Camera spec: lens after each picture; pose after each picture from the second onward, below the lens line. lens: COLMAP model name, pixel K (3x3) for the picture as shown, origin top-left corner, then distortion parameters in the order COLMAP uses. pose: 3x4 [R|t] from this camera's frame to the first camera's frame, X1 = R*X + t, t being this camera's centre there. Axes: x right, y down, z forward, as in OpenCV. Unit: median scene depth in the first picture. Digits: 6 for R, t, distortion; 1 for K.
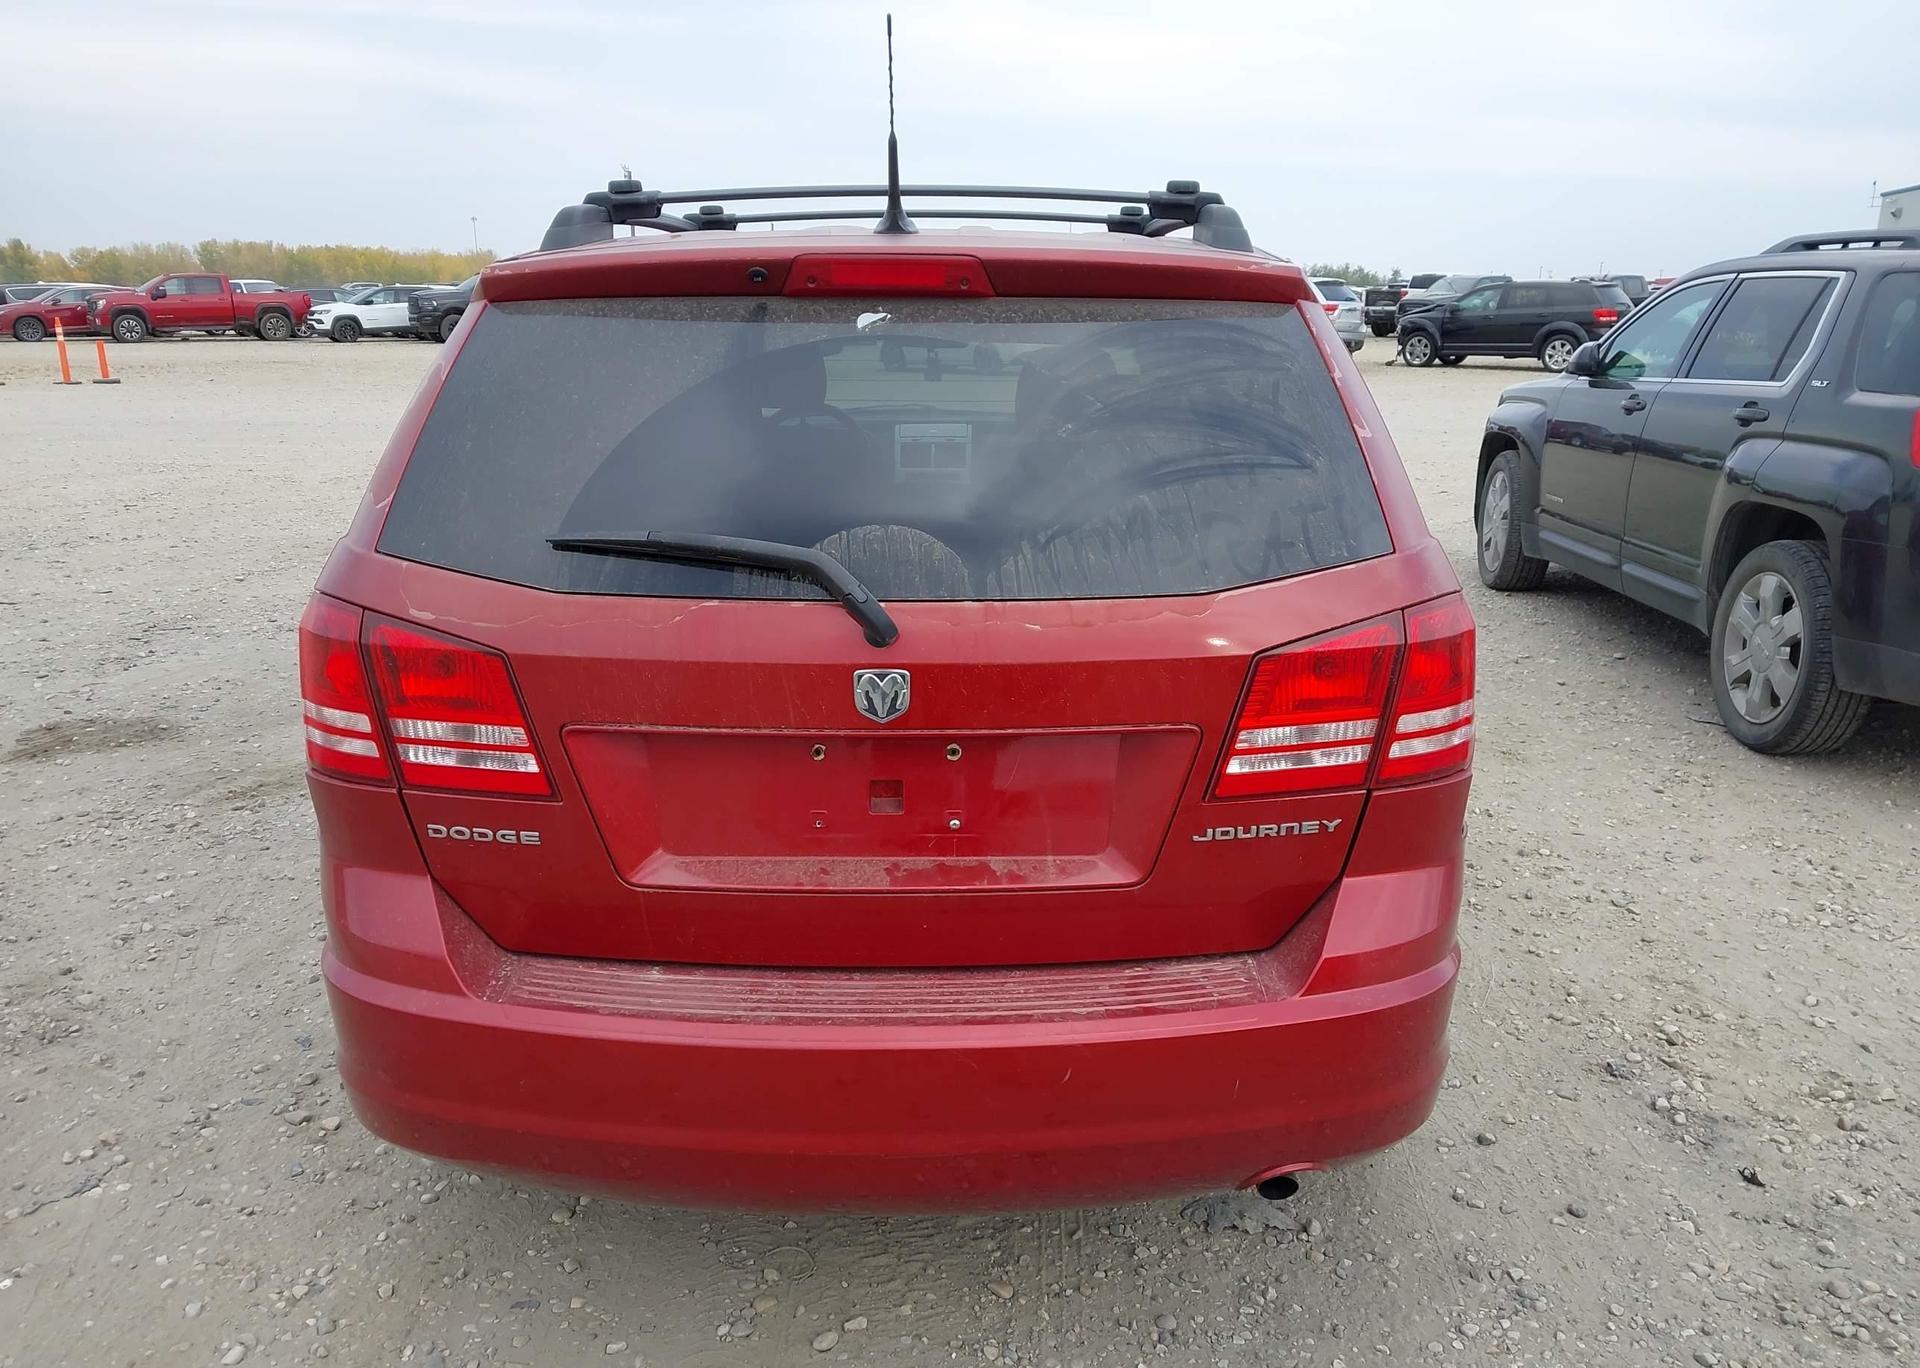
lens RADIAL K [[1535.1, 0, 958.9], [0, 1535.1, 693.2], [0, 0, 1]] dist [0.035697, -0.037706]
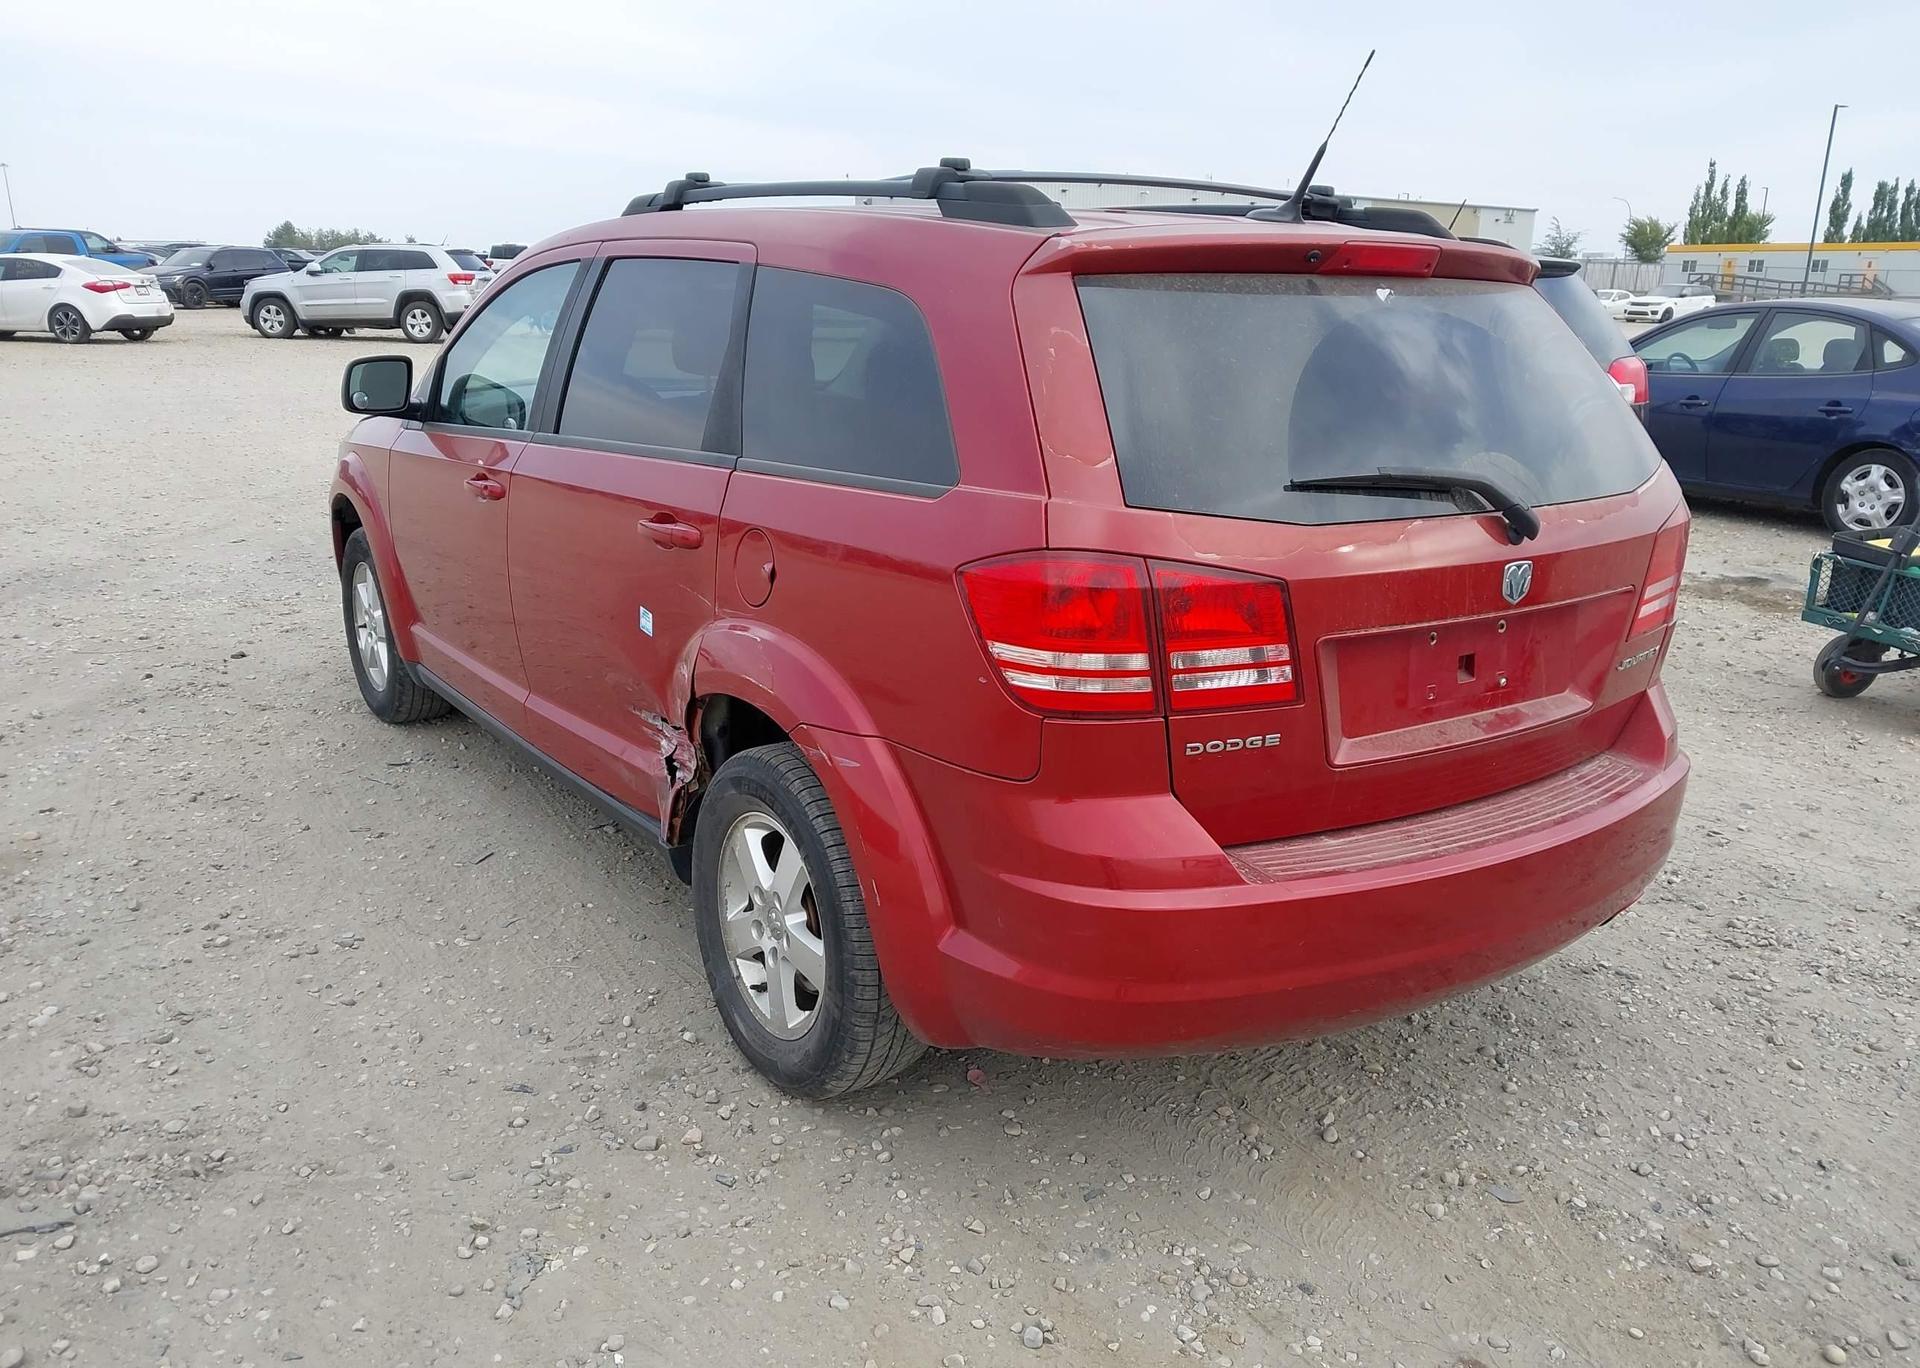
lens RADIAL K [[1535.1, 0, 956.9], [0, 1535.1, 691.1], [0, 0, 1]] dist [0.035697, -0.037706]
pose [[0.835111, -0.134445, 0.533398, -1.087646], [0.124556, 0.990704, 0.054701, -0.036245], [-0.535794, 0.020756, 0.844094, 0.142715]]
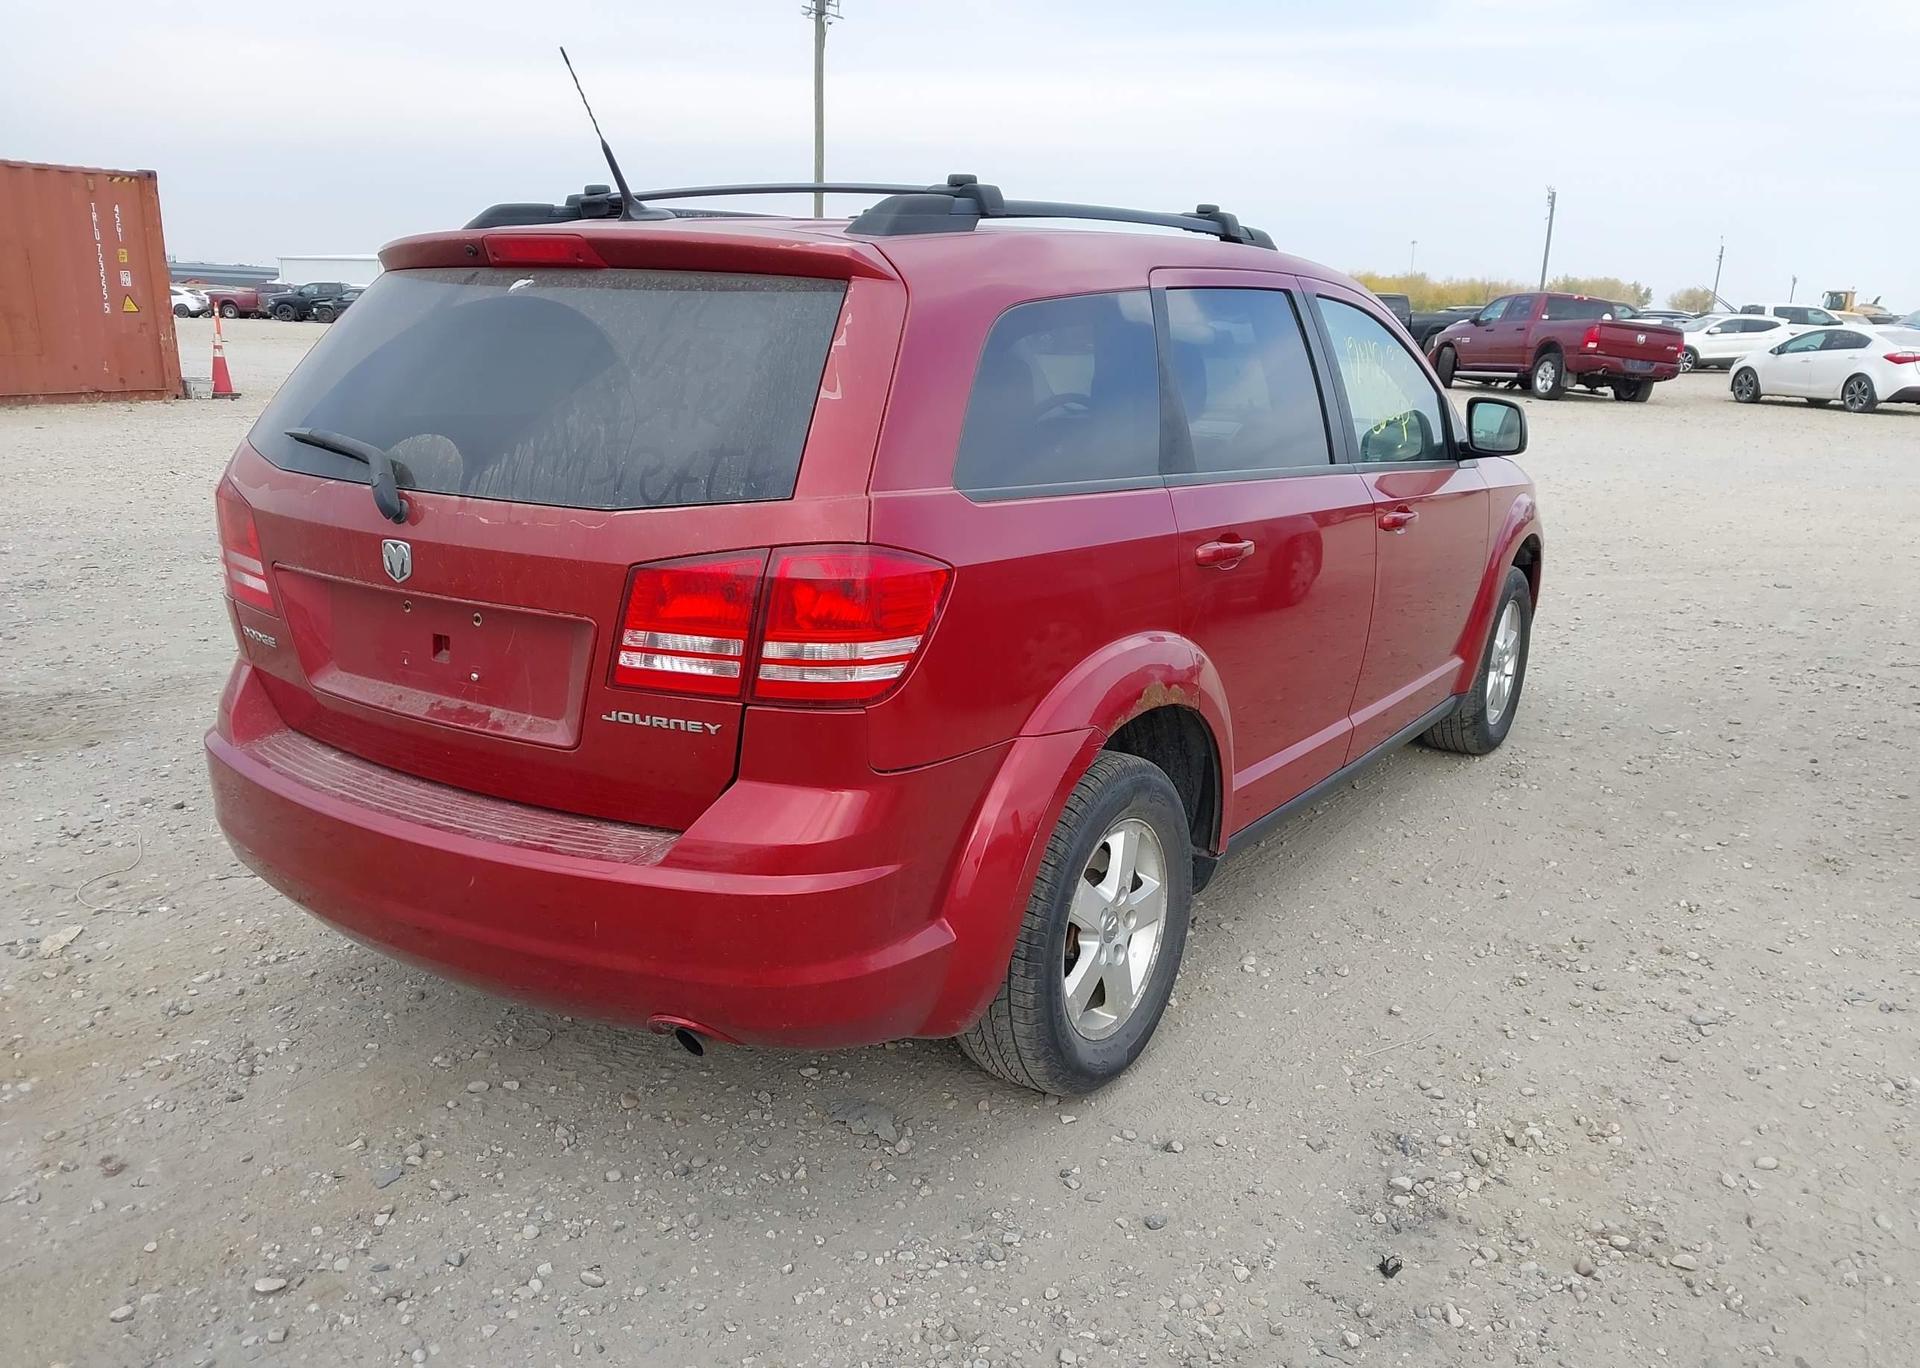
lens RADIAL K [[1535.1, 0, 941.1], [0, 1535.1, 689.3], [0, 0, 1]] dist [0.035697, -0.037706]
pose [[0.836116, 0.151874, -0.527109, 0.994279], [-0.160484, 0.986592, 0.029699, -0.004529], [0.524552, 0.059761, 0.849279, 0.117792]]
